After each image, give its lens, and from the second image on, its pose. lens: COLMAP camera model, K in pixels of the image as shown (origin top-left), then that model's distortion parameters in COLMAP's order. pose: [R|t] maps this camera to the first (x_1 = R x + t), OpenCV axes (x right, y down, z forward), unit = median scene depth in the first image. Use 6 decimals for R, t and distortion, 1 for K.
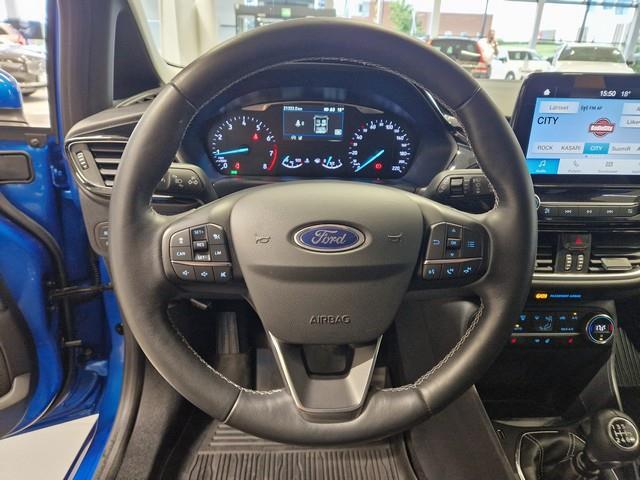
lens RADIAL K [[429.2, 0, 320.0], [0, 429.2, 240.0], [0, 0, 1]] dist [0.088391, -0.089992]
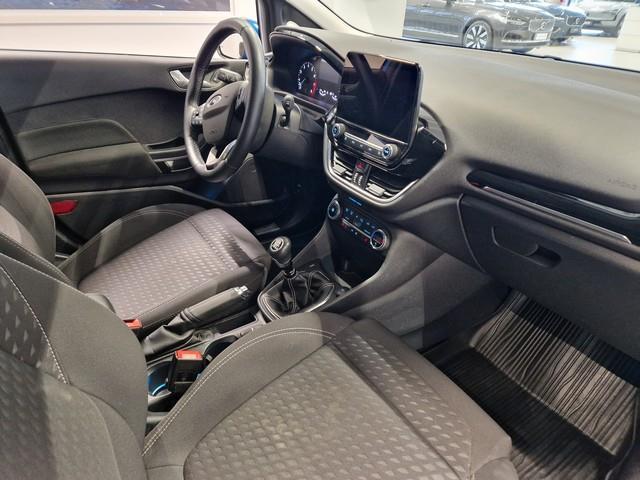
lens RADIAL K [[426.1, 0, 318.1], [0, 426.1, 248.1], [0, 0, 1]] dist [0.093882, -0.089174]
pose [[0.491616, 0.429470, -0.757542, 1.632558], [-0.354775, 0.893235, 0.276163, -0.092660], [0.795266, 0.132991, 0.591494, 0.009025]]
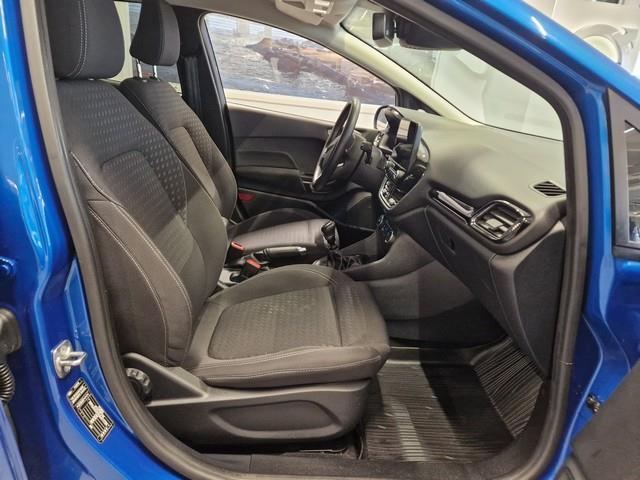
lens RADIAL K [[429.2, 0, 320.0], [0, 429.2, 240.0], [0, 0, 1]] dist [0.088391, -0.089992]
pose [[-0.022281, 0.304385, -0.952288, 2.651017], [-0.480968, 0.831789, 0.277123, -0.200929], [0.876455, 0.464195, 0.127866, 0.448785]]
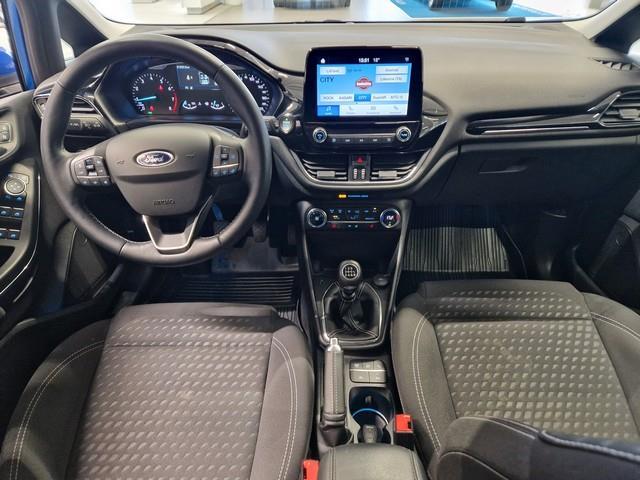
lens RADIAL K [[426.1, 0, 318.1], [0, 426.1, 248.1], [0, 0, 1]] dist [0.093882, -0.089174]
pose [[0.996057, 0.011090, -0.088025, 0.523346], [0.006846, 0.979592, 0.200882, 0.002582], [0.088456, -0.200692, 0.975653, -0.505502]]
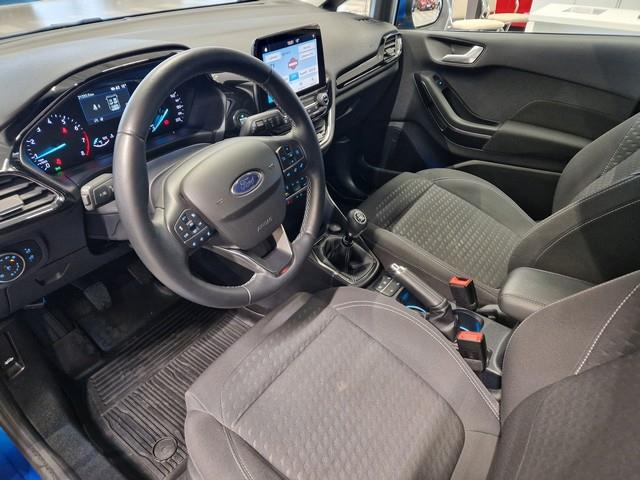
lens RADIAL K [[426.1, 0, 318.1], [0, 426.1, 248.1], [0, 0, 1]] dist [0.093882, -0.089174]
pose [[0.638250, -0.483512, 0.599043, -0.548227], [0.317979, 0.874248, 0.366850, -0.180470], [-0.701089, -0.043659, 0.711736, -0.251610]]
